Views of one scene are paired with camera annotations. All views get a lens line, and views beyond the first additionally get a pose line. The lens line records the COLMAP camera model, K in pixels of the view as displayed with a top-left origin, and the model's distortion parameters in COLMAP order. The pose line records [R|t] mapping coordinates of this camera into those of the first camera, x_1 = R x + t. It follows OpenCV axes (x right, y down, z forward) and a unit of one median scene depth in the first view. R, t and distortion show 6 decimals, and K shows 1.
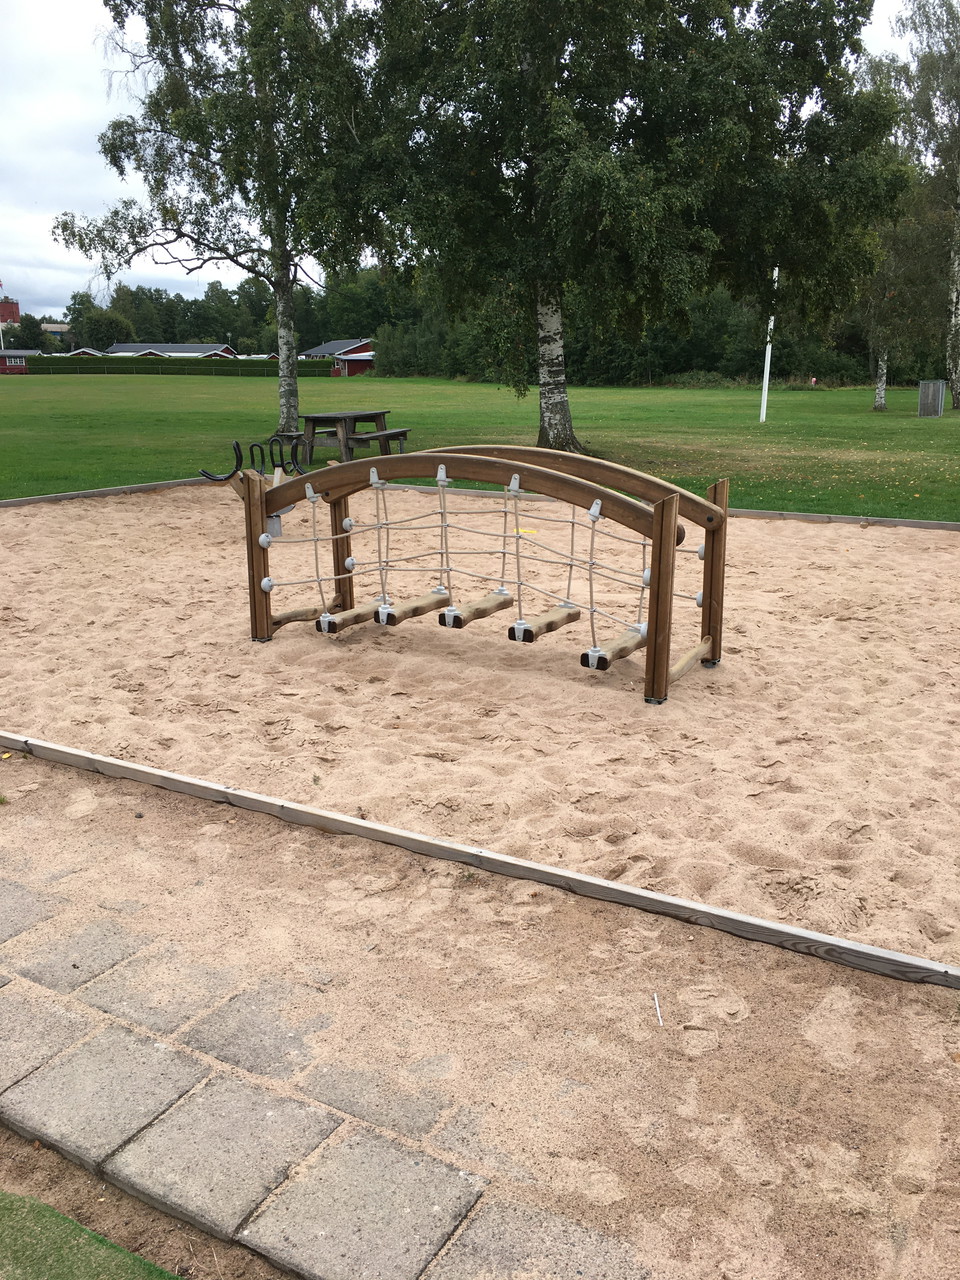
lens RADIAL K [[1059.7, 0, 475.5], [0, 1059.7, 641.0], [0, 0, 1]] dist [0.083970, -0.122667]
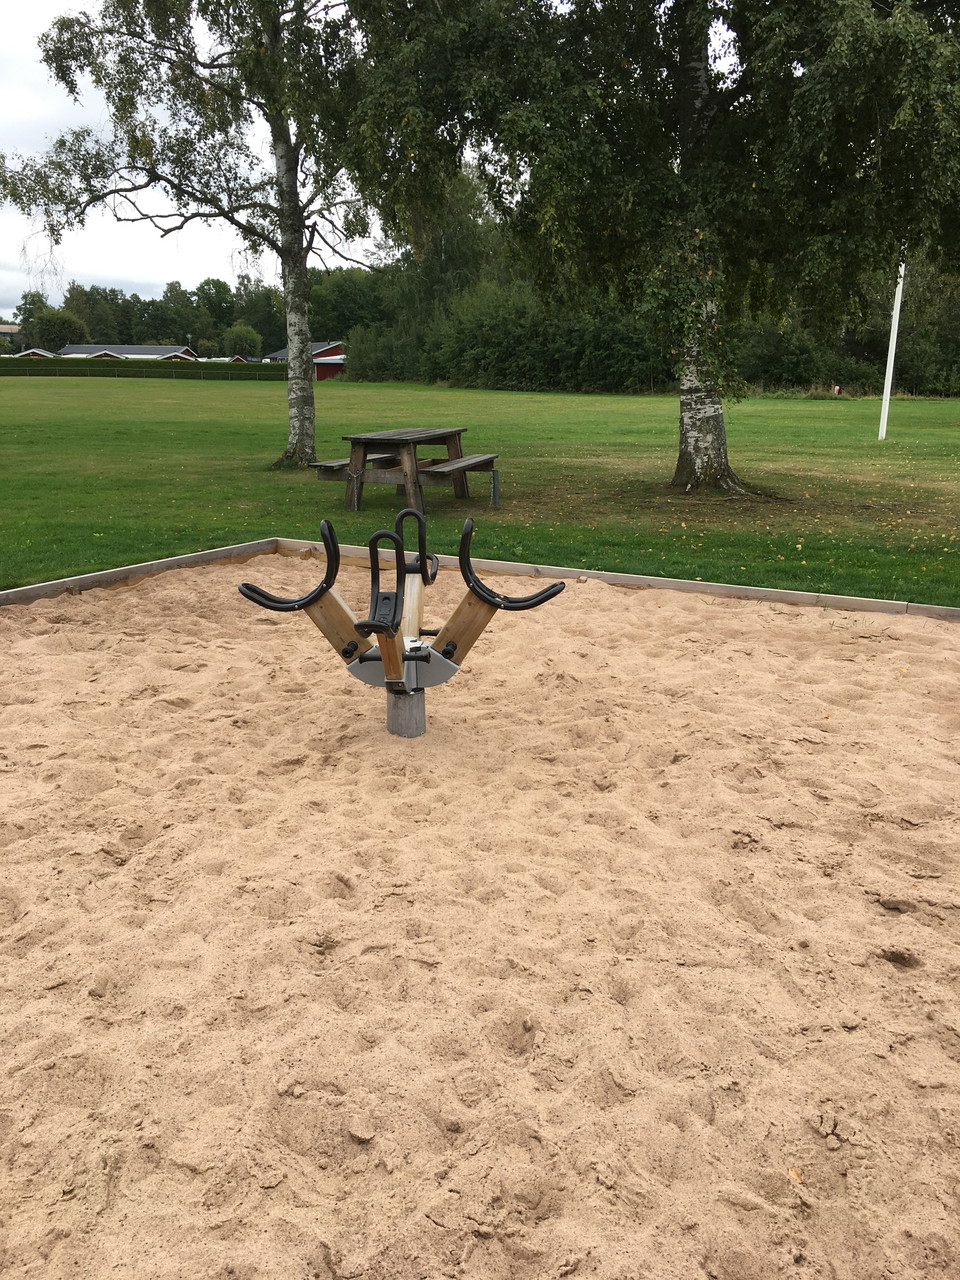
lens RADIAL K [[1065.7, 0, 480.0], [0, 1065.7, 640.0], [0, 0, 1]] dist [0.060151, -0.082193]
pose [[0.999158, -0.002183, 0.040958, -0.086892], [0.002473, 0.999972, -0.007024, -0.065445], [-0.040941, 0.007120, 0.999136, 0.273018]]
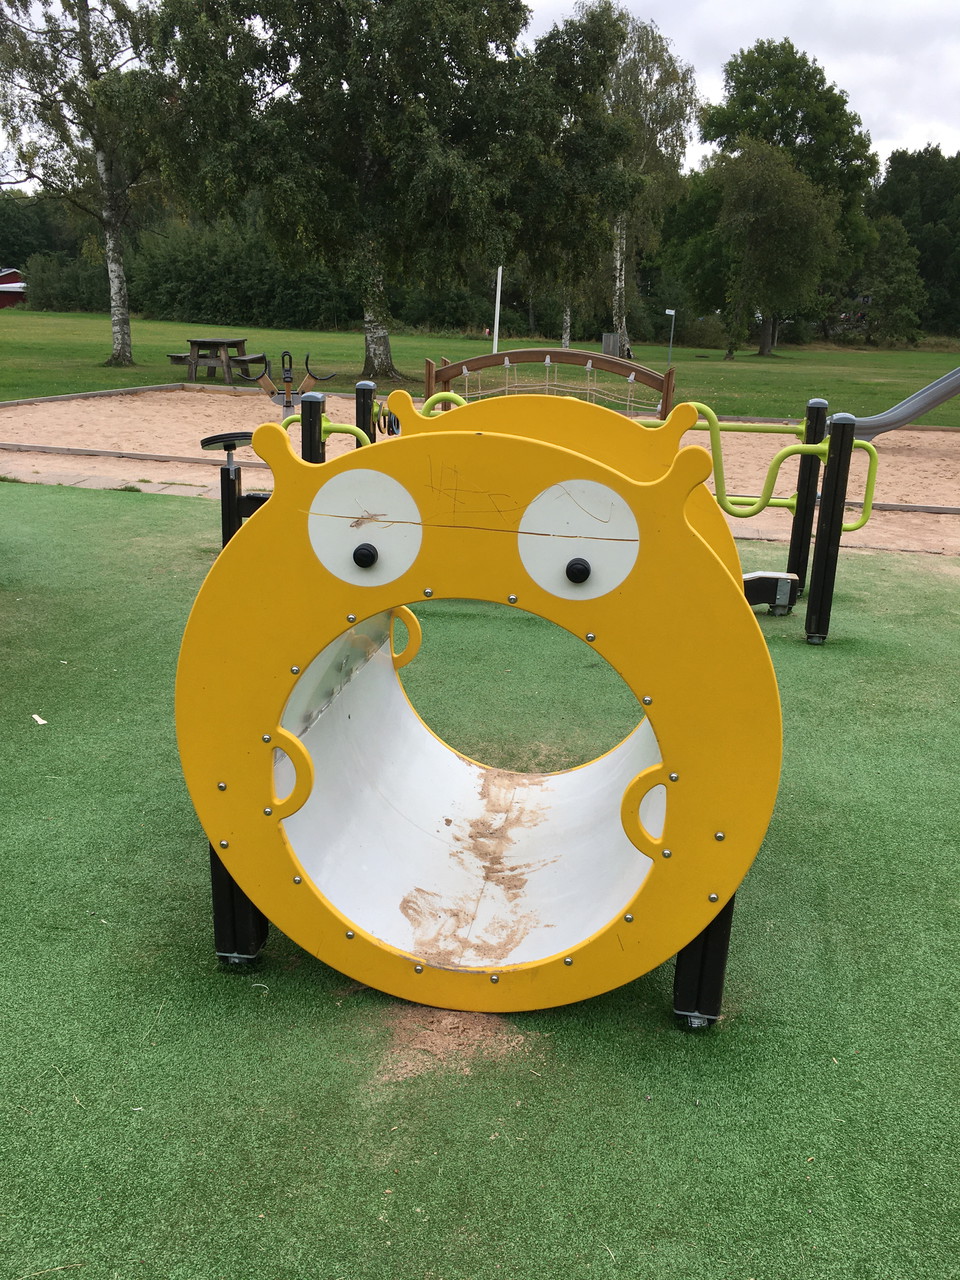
lens RADIAL K [[1073.8, 0, 458.9], [0, 1073.8, 658.6], [0, 0, 1]] dist [0.035828, -0.078302]
pose [[0.952260, -0.056203, 0.300071, -0.206494], [0.038177, 0.997115, 0.065605, 0.064720], [-0.302892, -0.051017, 0.951658, -0.221999]]
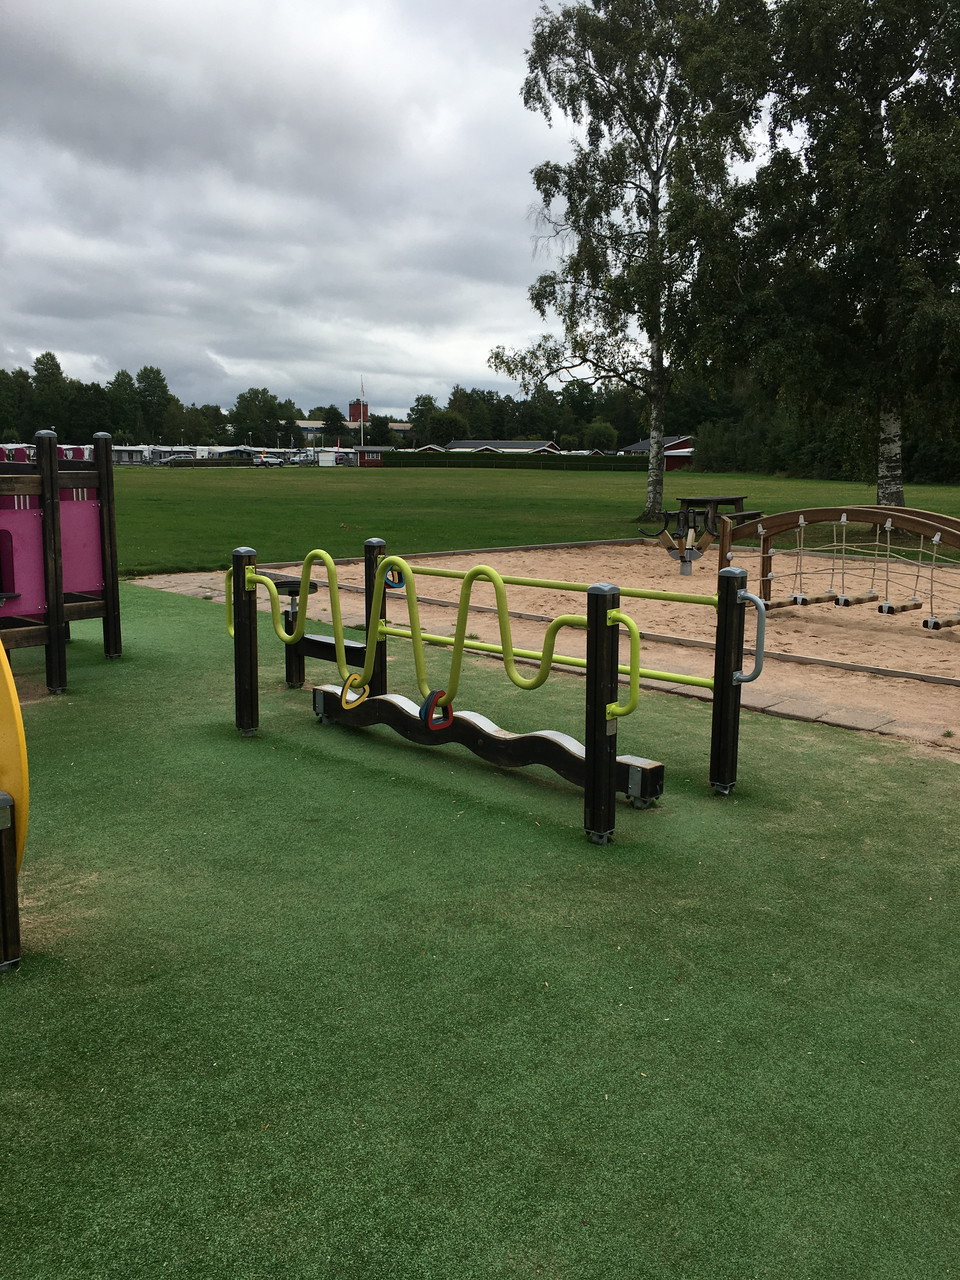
lens RADIAL K [[1065.7, 0, 480.0], [0, 1065.7, 640.0], [0, 0, 1]] dist [0.060151, -0.082193]
pose [[0.961931, 0.057672, -0.267137, -0.032246], [-0.080644, 0.993854, -0.075829, 0.059235], [0.261122, 0.094485, 0.960671, -0.223487]]
